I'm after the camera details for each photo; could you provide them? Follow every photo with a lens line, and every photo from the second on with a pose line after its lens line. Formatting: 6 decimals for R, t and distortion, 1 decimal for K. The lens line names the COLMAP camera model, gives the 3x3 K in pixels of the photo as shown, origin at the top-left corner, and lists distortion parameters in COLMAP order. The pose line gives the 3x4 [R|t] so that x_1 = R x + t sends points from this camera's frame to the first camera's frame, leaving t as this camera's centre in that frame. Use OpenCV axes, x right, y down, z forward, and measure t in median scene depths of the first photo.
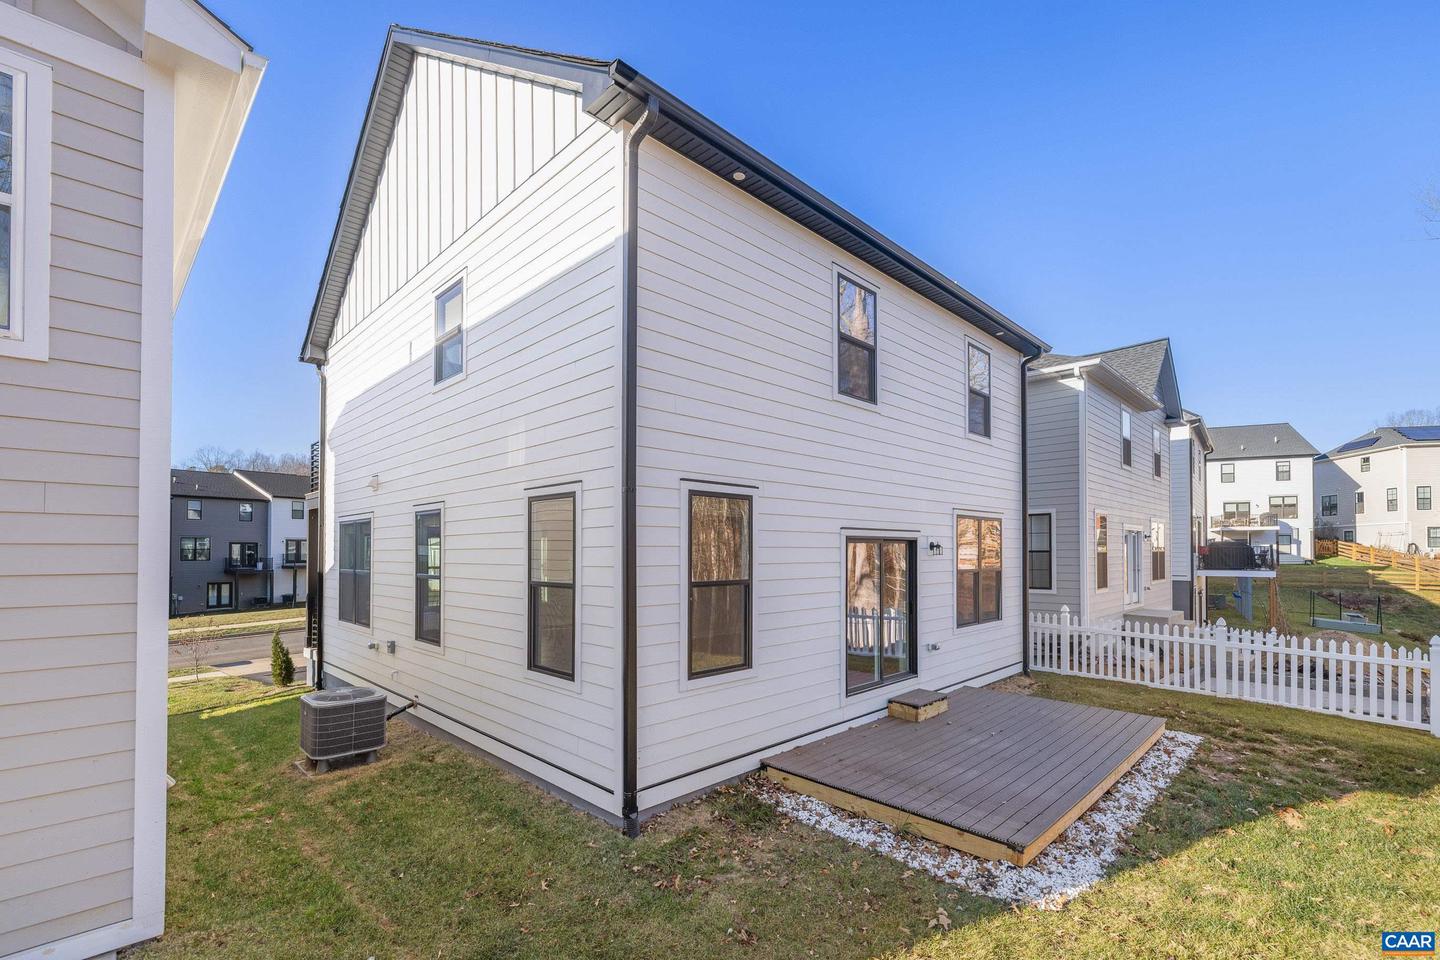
lens RADIAL K [[630.0, 0, 715.5], [0, 630.0, 546.9], [0, 0, 1]] dist [0.001886, -0.000029]
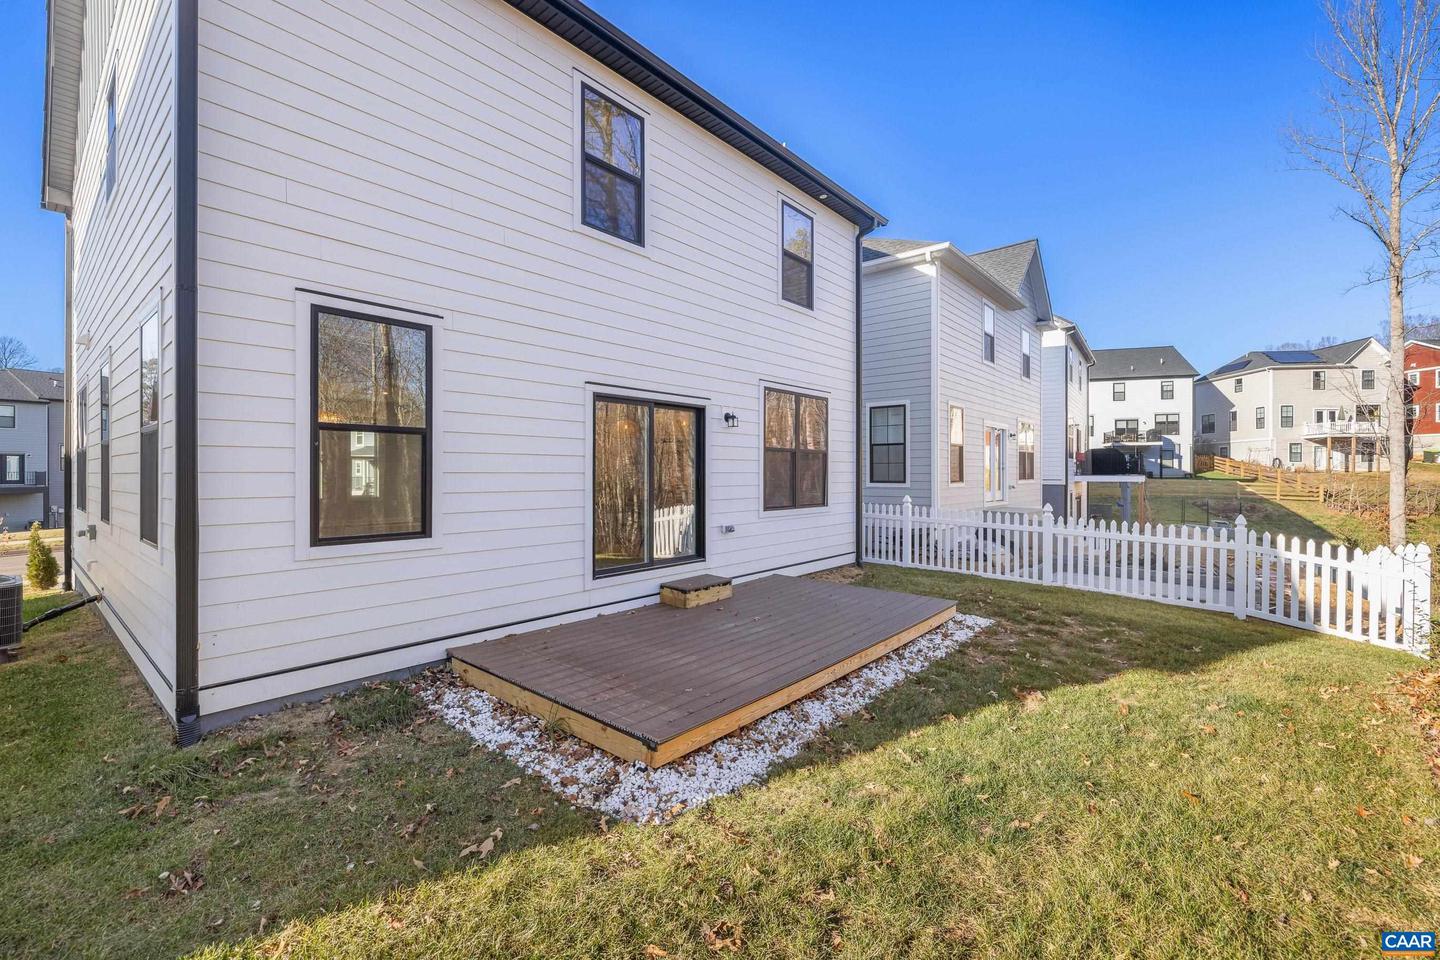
lens RADIAL K [[612.1, 0, 713.6], [0, 612.1, 474.2], [0, 0, 1]] dist [0.001062, 0.000124]
pose [[0.996728, 0.004552, 0.080704, 0.217744], [-0.005566, 0.999908, 0.012354, 0.059734], [-0.080641, -0.012763, 0.996662, 0.109093]]
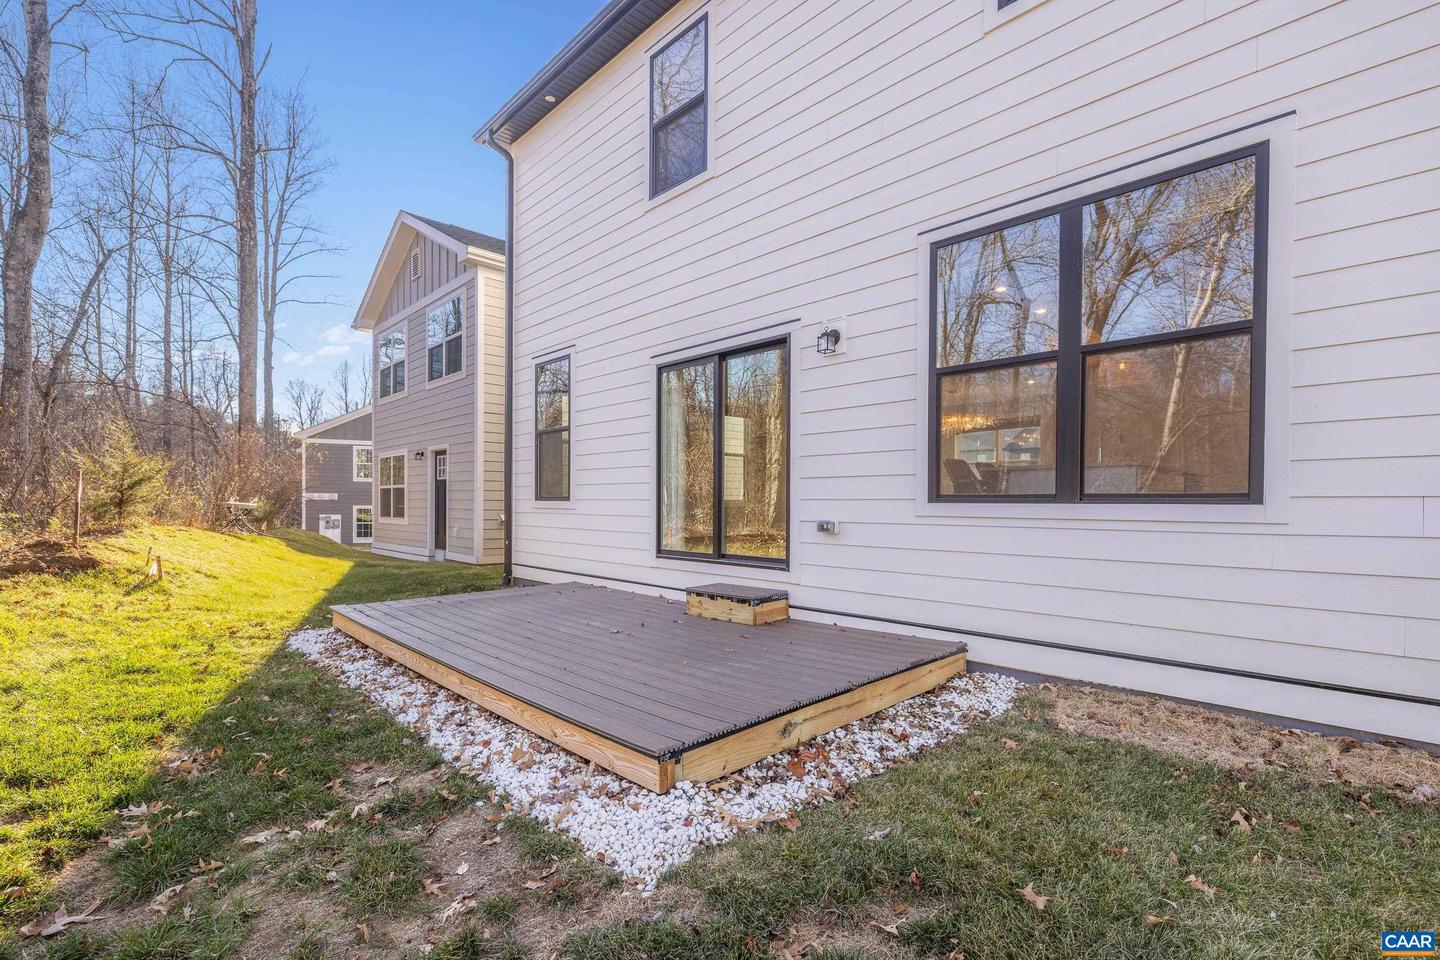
lens RADIAL K [[663.6, 0, 718.9], [0, 663.6, 506.3], [0, 0, 1]] dist [0.001675, 0.000125]
pose [[-0.019955, 0.010564, -0.999745, 0.775183], [0.007641, 0.999917, 0.010413, 0.115422], [0.999772, -0.007432, -0.020034, 0.781044]]
